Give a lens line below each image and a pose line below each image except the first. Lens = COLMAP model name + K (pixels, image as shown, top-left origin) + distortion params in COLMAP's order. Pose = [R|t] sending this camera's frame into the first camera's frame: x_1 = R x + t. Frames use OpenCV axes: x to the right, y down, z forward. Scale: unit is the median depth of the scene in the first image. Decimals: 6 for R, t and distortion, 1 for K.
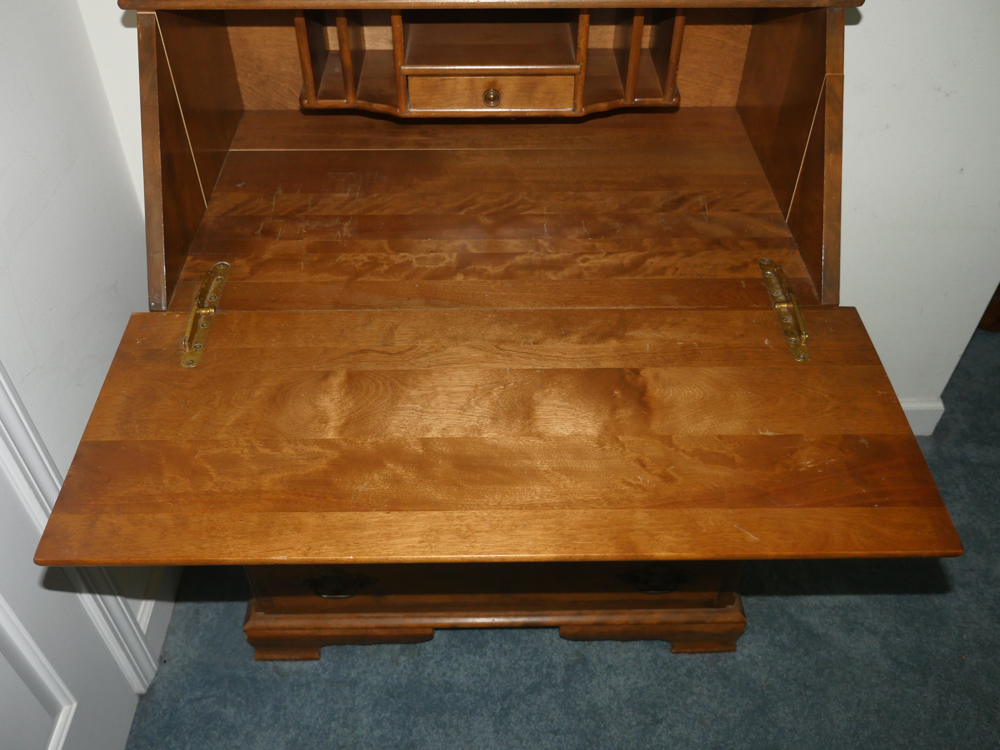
lens RADIAL K [[878.7, 0, 495.9], [0, 878.7, 375.2], [0, 0, 1]] dist [-0.000560, -0.021261]
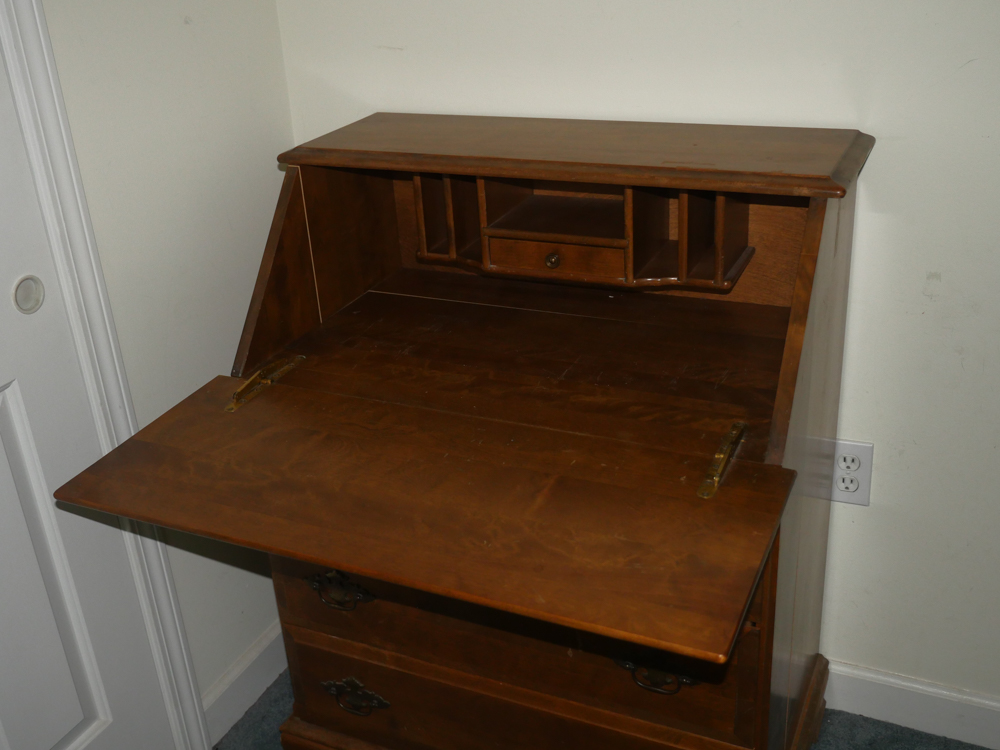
lens RADIAL K [[1074.4, 0, 499.0], [0, 1074.4, 375.5], [0, 0, 1]] dist [-0.010079, 0.000000]
pose [[0.898250, 0.136529, -0.417739, 0.528660], [-0.257737, 0.933555, -0.249092, 0.186689], [0.355974, 0.331414, 0.873755, -0.194149]]
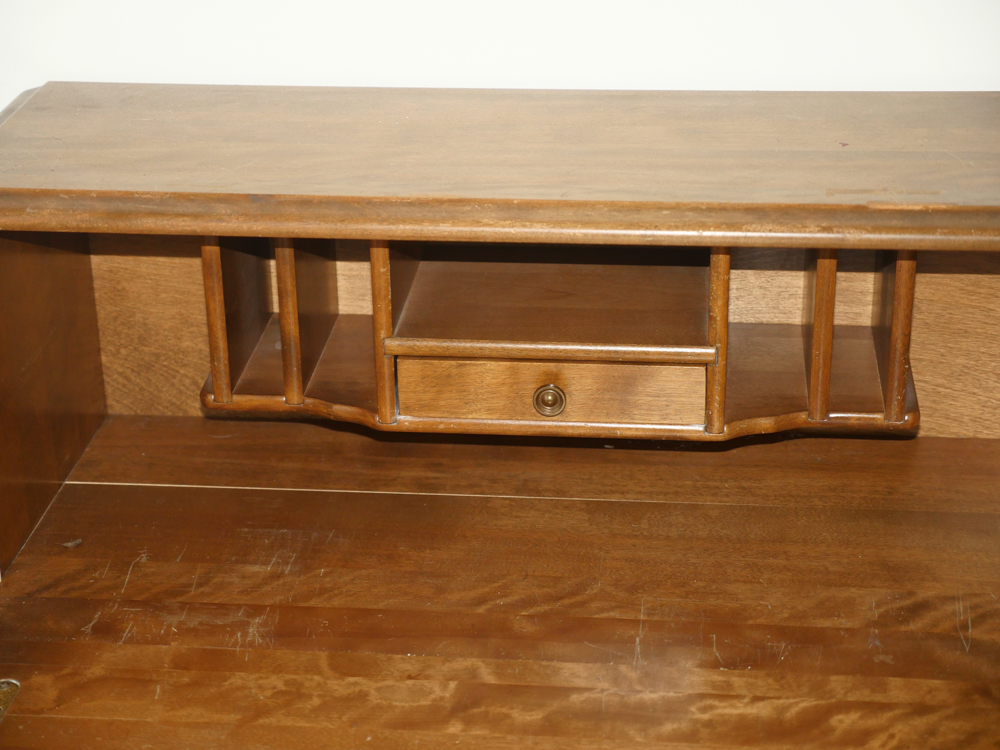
lens RADIAL K [[1994.5, 0, 499.0], [0, 1994.5, 375.8], [0, 0, 1]] dist [0.167306, 0.000000]
pose [[0.993153, 0.031342, -0.112540, 0.099403], [-0.067349, 0.940749, -0.332349, 0.075025], [0.095456, 0.337653, 0.936418, -0.144428]]
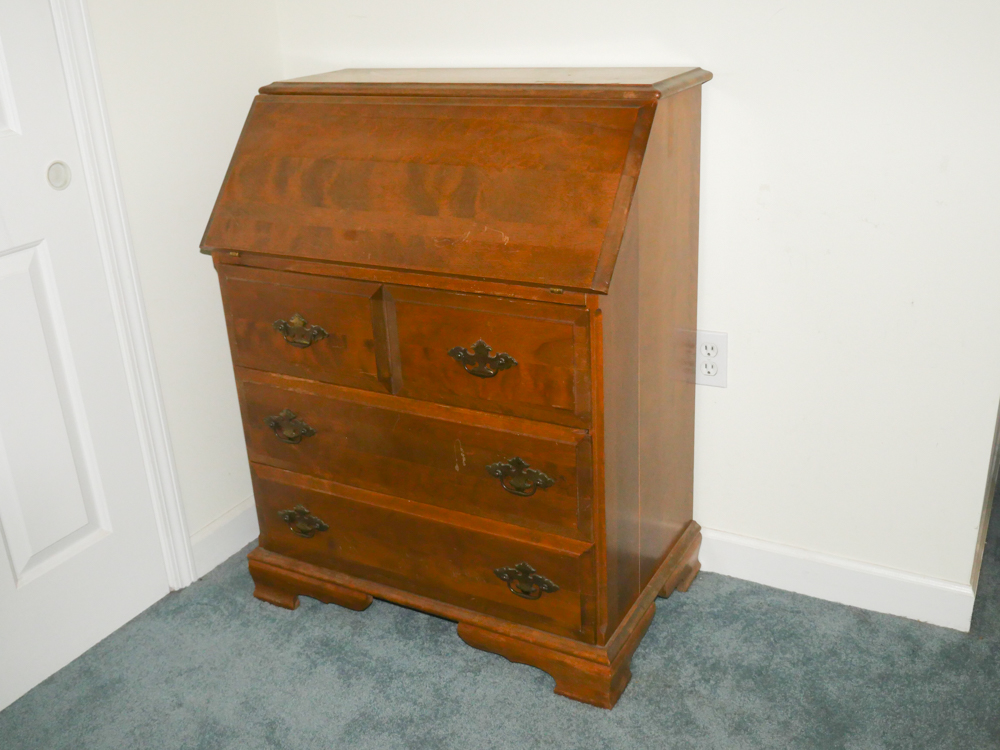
lens RADIAL K [[1000.0, 0, 499.2], [0, 1000.0, 377.8], [0, 0, 1]] dist [-0.009593, 0.000000]
pose [[0.865452, 0.147779, -0.478700, 0.874728], [-0.308728, 0.909836, -0.277282, 0.430840], [0.394562, 0.387762, 0.833044, -0.221850]]
